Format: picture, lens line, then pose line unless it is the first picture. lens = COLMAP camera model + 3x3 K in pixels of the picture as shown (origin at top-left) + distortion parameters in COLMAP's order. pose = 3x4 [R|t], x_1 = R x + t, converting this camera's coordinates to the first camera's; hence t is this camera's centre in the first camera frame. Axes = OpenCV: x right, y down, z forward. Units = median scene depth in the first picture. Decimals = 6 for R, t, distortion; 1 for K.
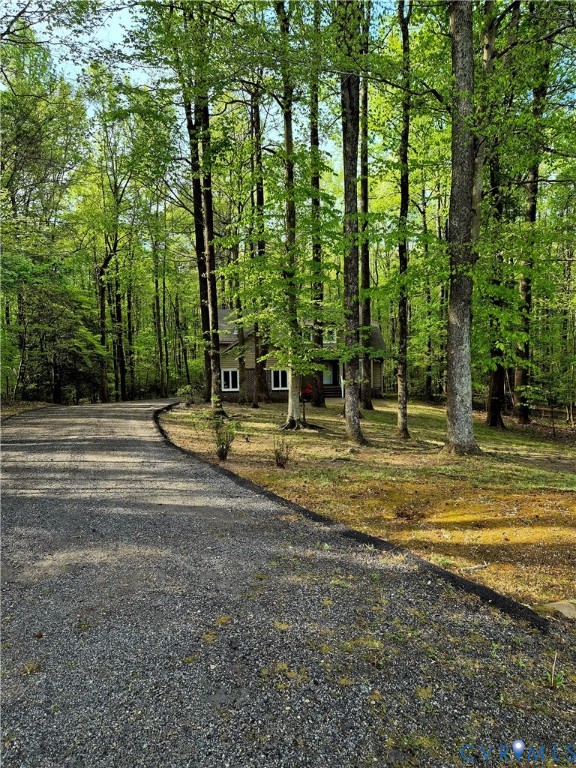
lens RADIAL K [[505.2, 0, 288.0], [0, 505.2, 384.0], [0, 0, 1]] dist [0.061852, -0.050027]
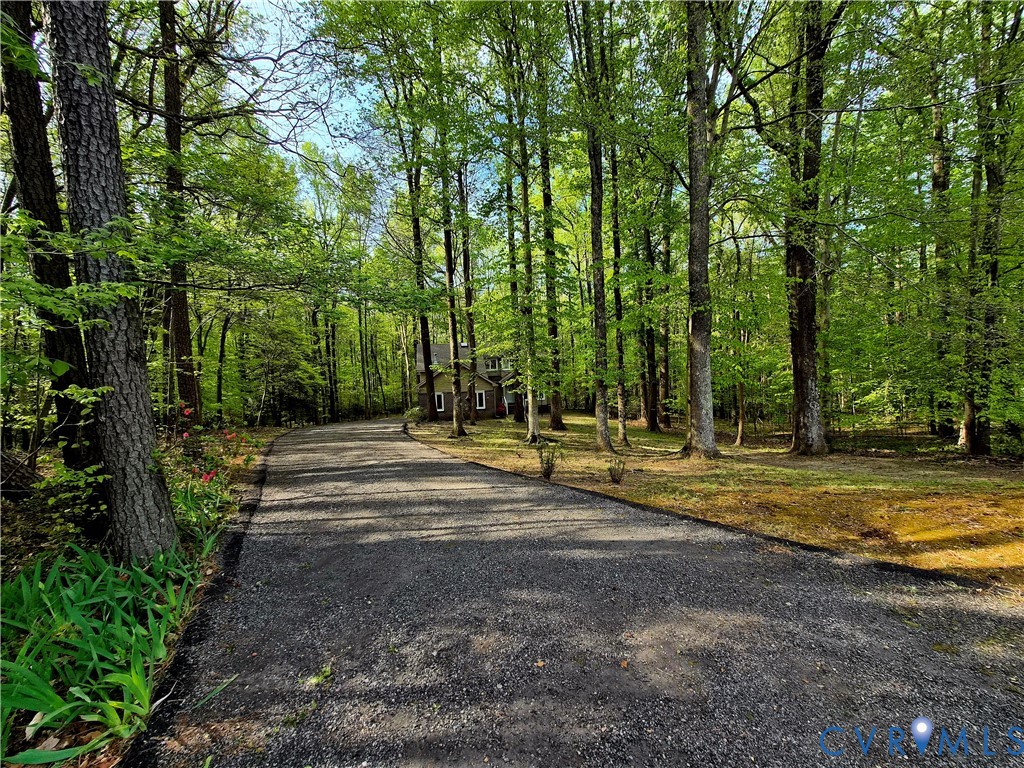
lens RADIAL K [[397.1, 0, 512.0], [0, 397.1, 384.0], [0, 0, 1]] dist [0.000975, 0.000191]
pose [[0.987988, -0.026888, 0.152171, -0.186110], [0.033973, 0.998447, -0.044149, -0.008276], [-0.150747, 0.048788, 0.987368, 0.104801]]
